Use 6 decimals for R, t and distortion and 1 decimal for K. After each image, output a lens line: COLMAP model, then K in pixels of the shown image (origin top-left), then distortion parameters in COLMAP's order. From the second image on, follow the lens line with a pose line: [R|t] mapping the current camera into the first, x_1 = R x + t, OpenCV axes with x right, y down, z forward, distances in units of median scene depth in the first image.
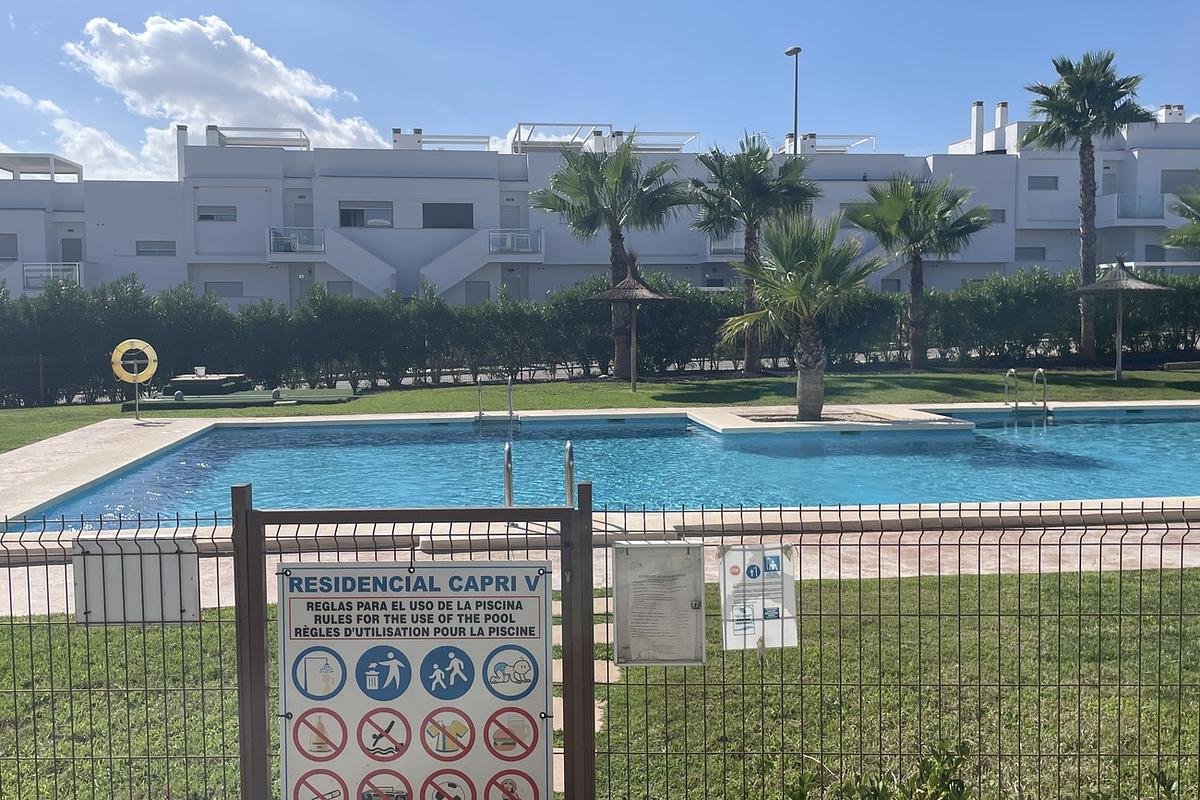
lens RADIAL K [[1139.1, 0, 600.0], [0, 1139.1, 400.0], [0, 0, 1]] dist [0.004642, 0.001782]
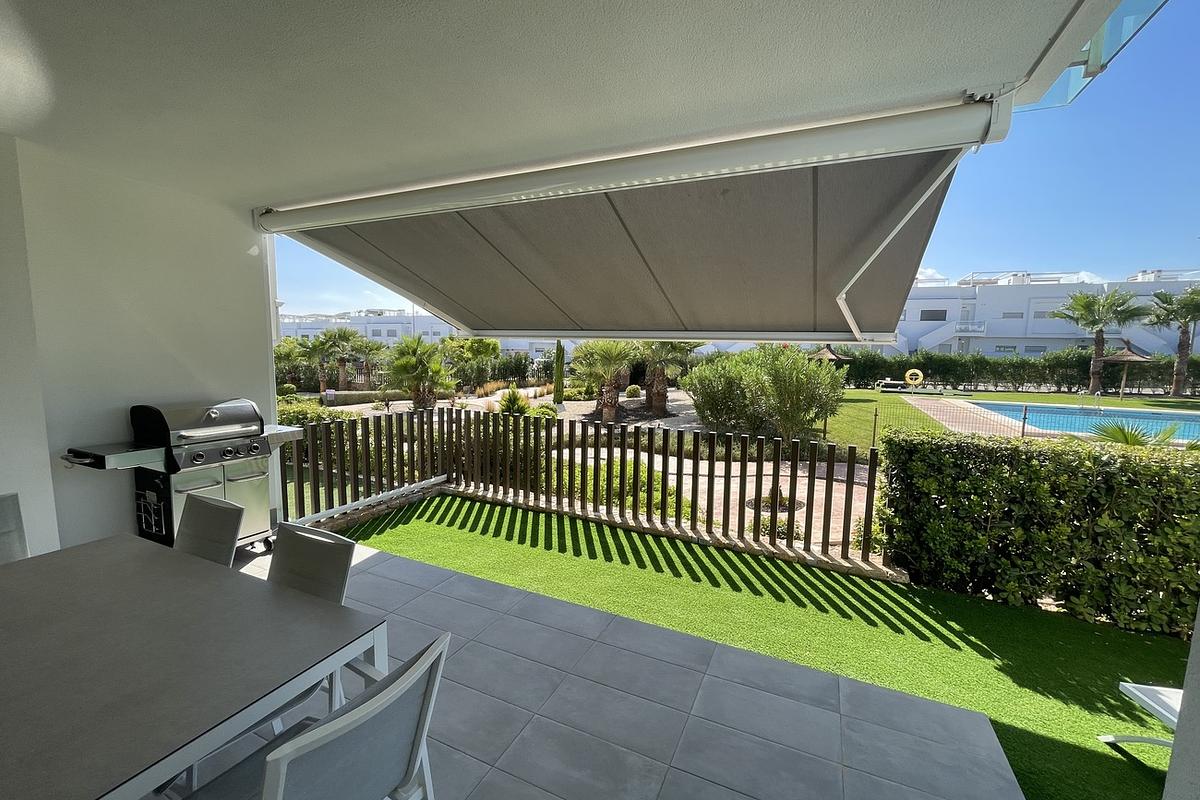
lens RADIAL K [[484.6, 0, 600.0], [0, 484.6, 400.0], [0, 0, 1]] dist [-0.001551, -0.000168]
pose [[0.849333, 0.083635, -0.521190, -0.284299], [-0.069084, 0.996488, 0.047327, 0.013678], [0.523317, -0.004190, 0.852128, -0.289203]]
